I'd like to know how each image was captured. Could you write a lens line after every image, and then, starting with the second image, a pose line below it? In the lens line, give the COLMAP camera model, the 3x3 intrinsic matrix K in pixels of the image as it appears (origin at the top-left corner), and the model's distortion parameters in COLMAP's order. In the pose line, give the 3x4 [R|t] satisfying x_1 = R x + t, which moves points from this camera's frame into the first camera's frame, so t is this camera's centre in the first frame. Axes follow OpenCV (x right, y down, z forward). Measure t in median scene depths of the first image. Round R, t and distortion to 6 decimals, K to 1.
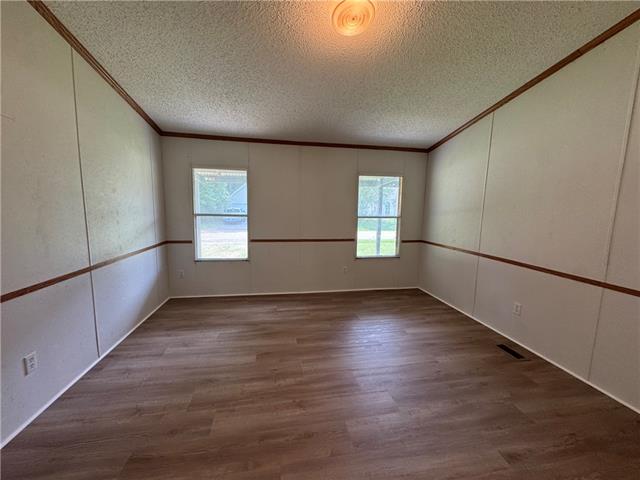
lens RADIAL K [[255.4, 0, 320.0], [0, 255.4, 240.0], [0, 0, 1]] dist [-0.002033, 0.000027]
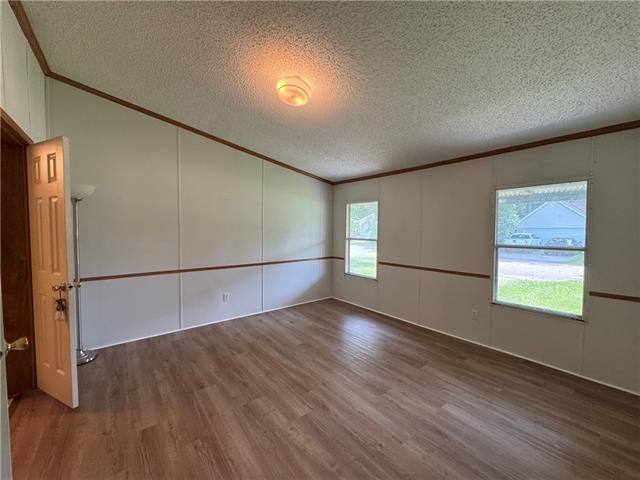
lens RADIAL K [[255.4, 0, 320.0], [0, 255.4, 240.0], [0, 0, 1]] dist [-0.002033, 0.000027]
pose [[0.479986, 0.022925, -0.876976, 0.825767], [-0.107979, 0.993601, -0.033125, -0.044677], [0.870605, 0.110595, 0.479391, 0.320574]]
